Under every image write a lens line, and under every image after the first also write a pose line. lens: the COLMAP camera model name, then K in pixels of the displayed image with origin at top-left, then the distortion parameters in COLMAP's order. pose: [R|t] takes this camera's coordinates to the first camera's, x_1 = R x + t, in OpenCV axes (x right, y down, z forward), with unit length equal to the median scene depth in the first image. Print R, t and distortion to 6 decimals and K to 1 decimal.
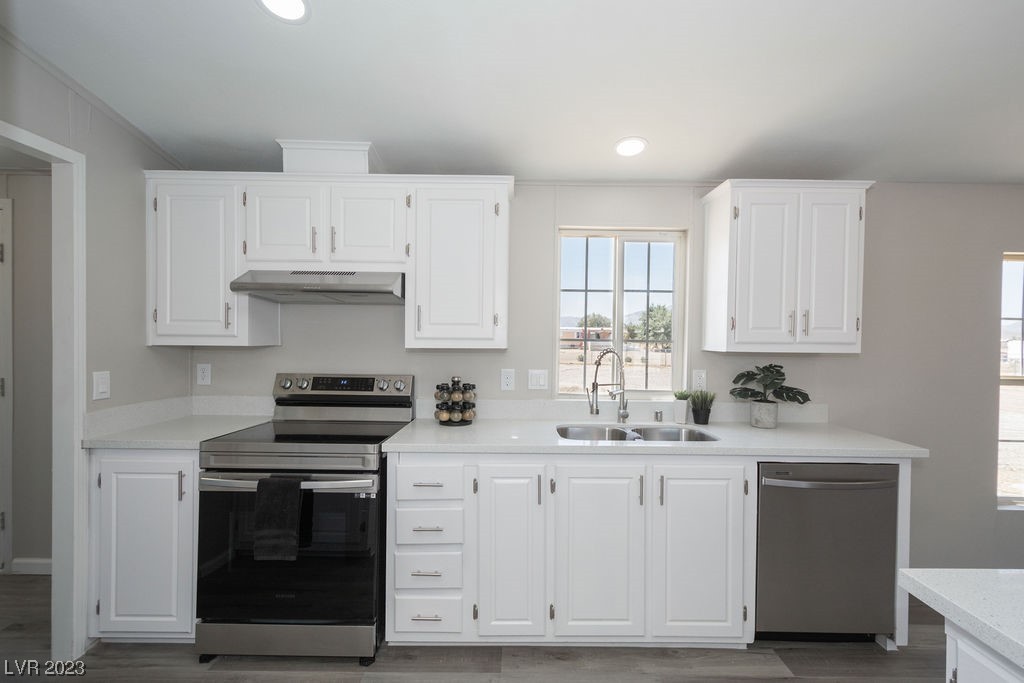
lens RADIAL K [[448.9, 0, 514.8], [0, 448.9, 345.8], [0, 0, 1]] dist [0.010476, -0.002911]
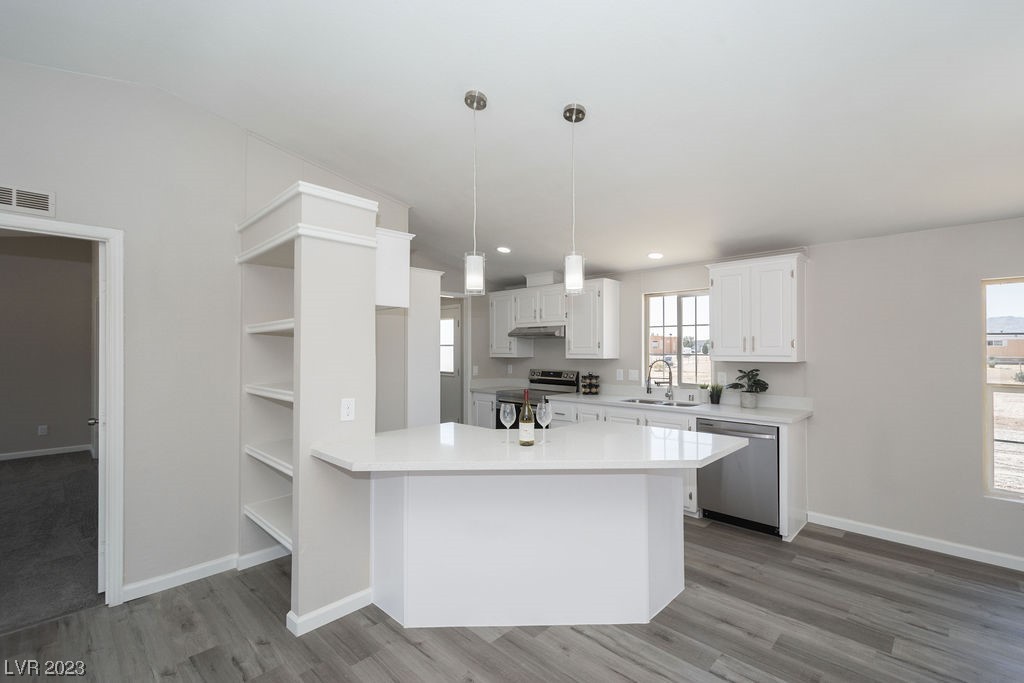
lens RADIAL K [[448.9, 0, 522.2], [0, 448.9, 346.6], [0, 0, 1]] dist [0.010476, -0.002911]
pose [[0.722021, -0.017356, -0.691653, 1.115266], [0.003059, 0.999756, -0.021894, -0.005510], [0.691864, 0.013692, 0.721898, -0.757308]]
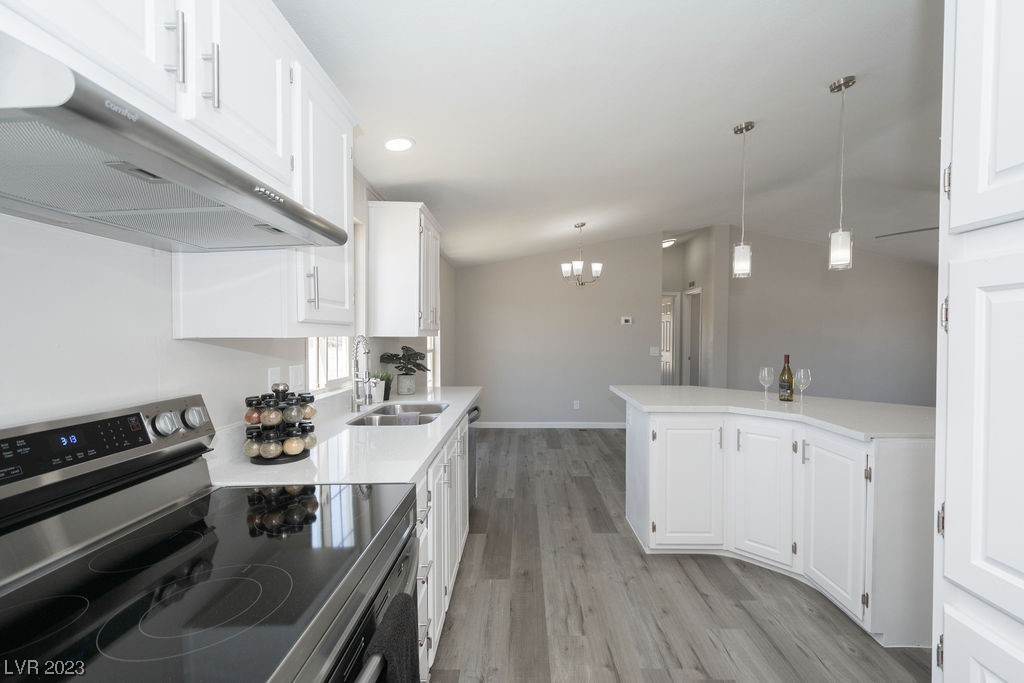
lens RADIAL K [[448.9, 0, 523.0], [0, 448.9, 348.1], [0, 0, 1]] dist [0.010476, -0.002911]
pose [[0.001190, -0.040522, 0.999178, -0.772632], [0.006189, 0.999160, 0.040514, -0.005150], [-0.999980, 0.006136, 0.001440, 0.671083]]
